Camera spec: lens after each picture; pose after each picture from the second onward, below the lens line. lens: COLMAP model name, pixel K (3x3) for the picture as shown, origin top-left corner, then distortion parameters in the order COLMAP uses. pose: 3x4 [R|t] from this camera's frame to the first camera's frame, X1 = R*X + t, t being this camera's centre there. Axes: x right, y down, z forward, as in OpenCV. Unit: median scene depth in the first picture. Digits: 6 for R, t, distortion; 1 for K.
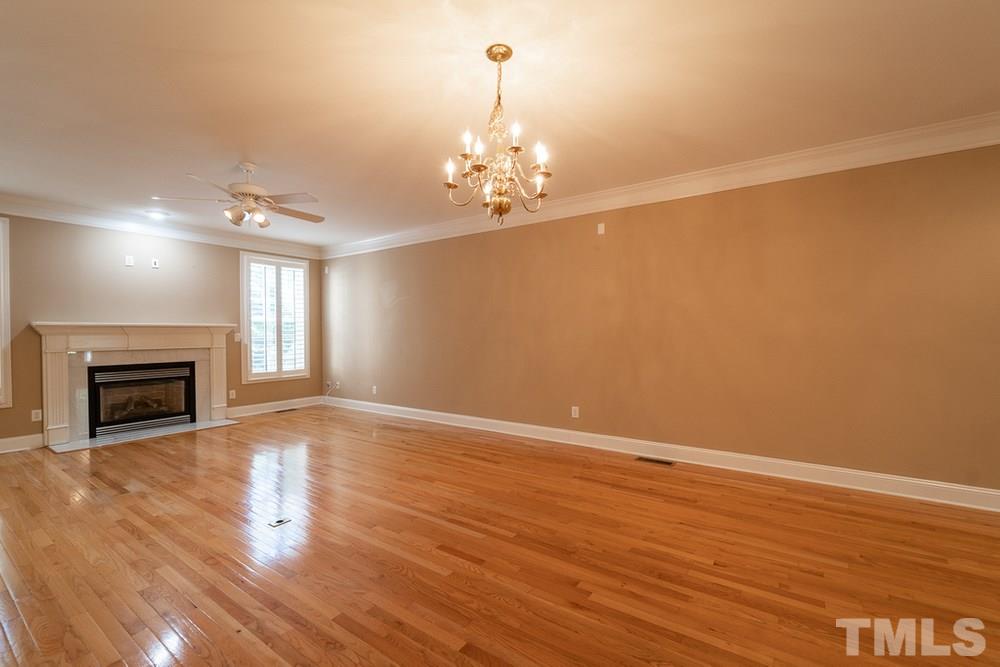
lens RADIAL K [[414.8, 0, 515.3], [0, 414.8, 336.8], [0, 0, 1]] dist [0.008378, -0.003816]
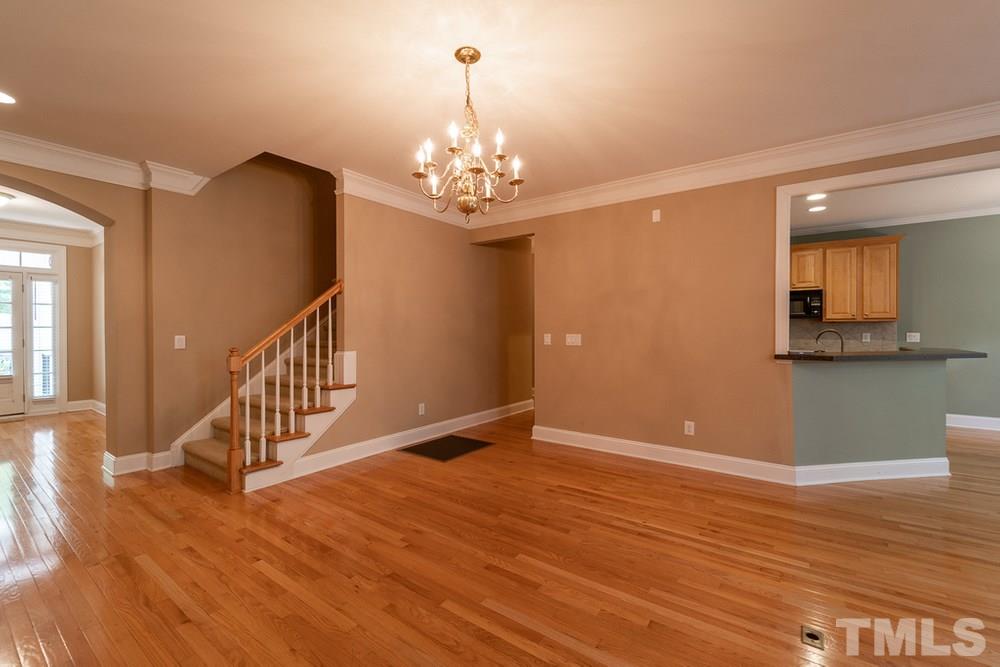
lens RADIAL K [[414.8, 0, 506.6], [0, 414.8, 324.6], [0, 0, 1]] dist [0.008378, -0.003816]
pose [[-0.998884, 0.004496, 0.047013, -0.069937], [0.004384, 0.999987, -0.002501, -0.008551], [-0.047024, -0.002292, -0.998891, 0.797334]]
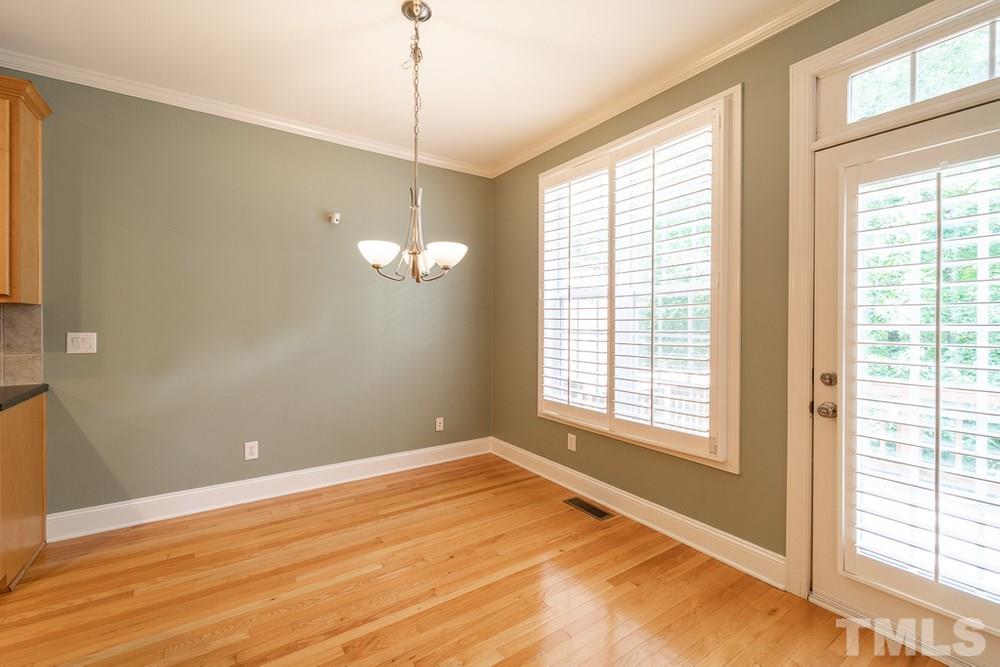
lens RADIAL K [[414.8, 0, 477.1], [0, 414.8, 325.7], [0, 0, 1]] dist [0.008378, -0.003816]
pose [[-0.401510, 0.008245, -0.915818, -0.736452], [-0.010072, 0.999859, 0.013417, -0.003942], [0.915799, 0.014611, -0.401370, 0.319390]]
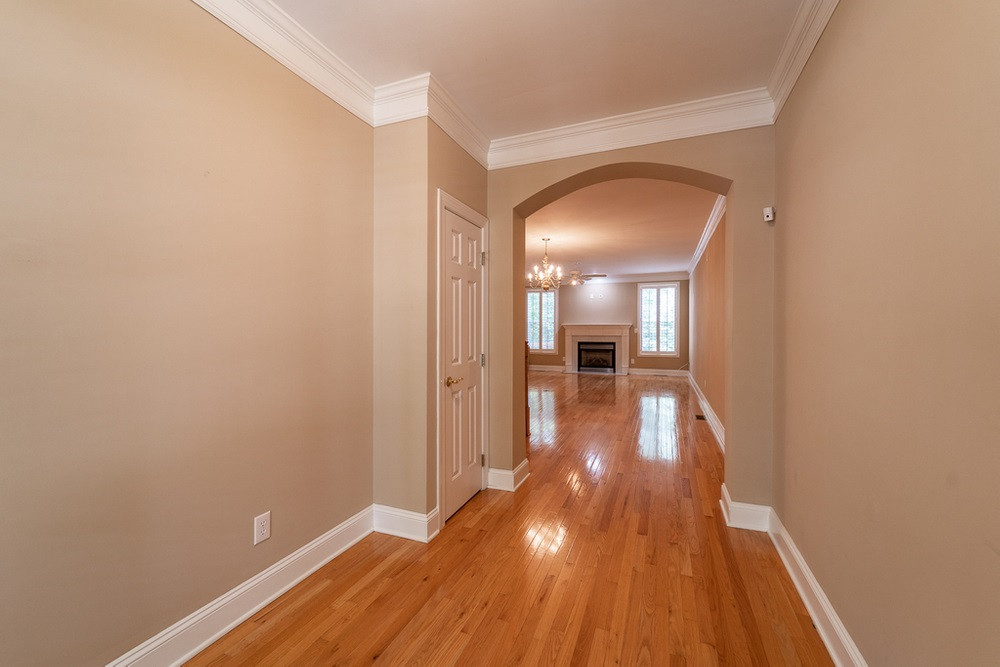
lens RADIAL K [[414.8, 0, 496.6], [0, 414.8, 329.7], [0, 0, 1]] dist [0.008378, -0.003816]
pose [[0.197815, 0.008350, -0.980204, 1.092315], [-0.009339, 0.999934, 0.006633, -0.010088], [0.980195, 0.007842, 0.197880, 0.034940]]
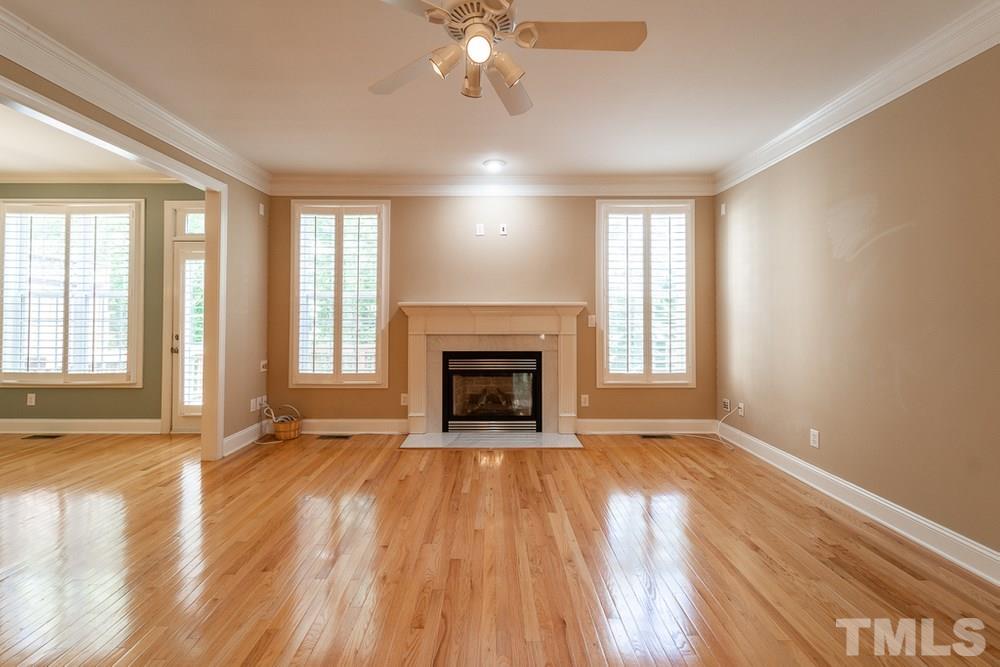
lens RADIAL K [[414.8, 0, 498.2], [0, 414.8, 307.5], [0, 0, 1]] dist [0.008378, -0.003816]
pose [[0.548361, -0.013039, -0.836140, -0.170883], [-0.009701, 0.999712, -0.021951, -0.004943], [0.836185, 0.020149, 0.548077, 0.511357]]
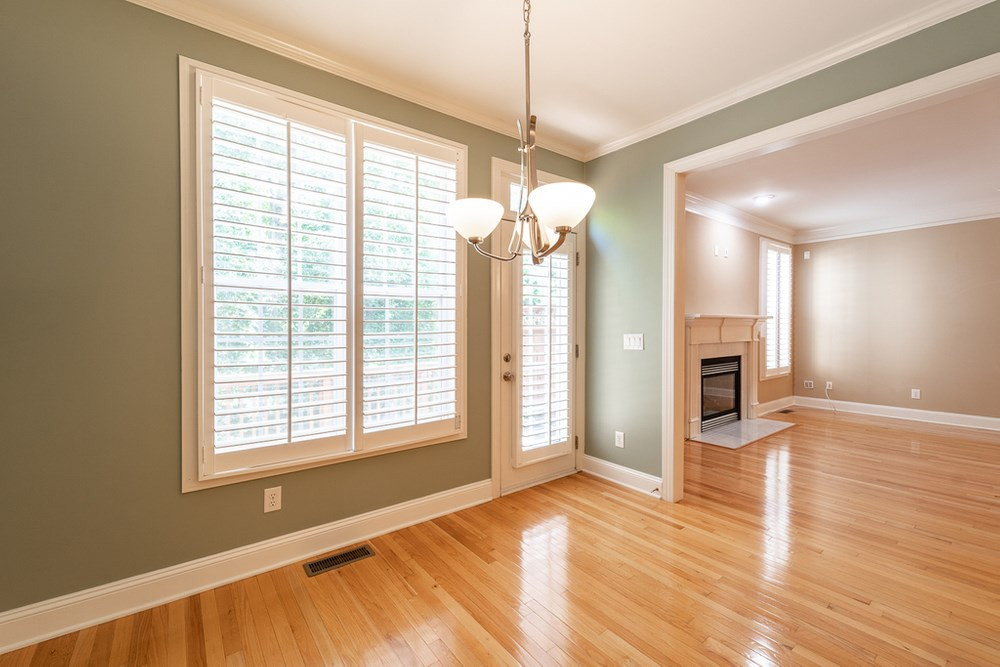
lens RADIAL K [[414.8, 0, 501.7], [0, 414.8, 332.1], [0, 0, 1]] dist [0.008378, -0.003816]
pose [[0.943356, 0.007722, -0.331691, -0.968597], [-0.005250, 0.999951, 0.008348, 0.000638], [0.331739, -0.006134, 0.943351, -0.070660]]
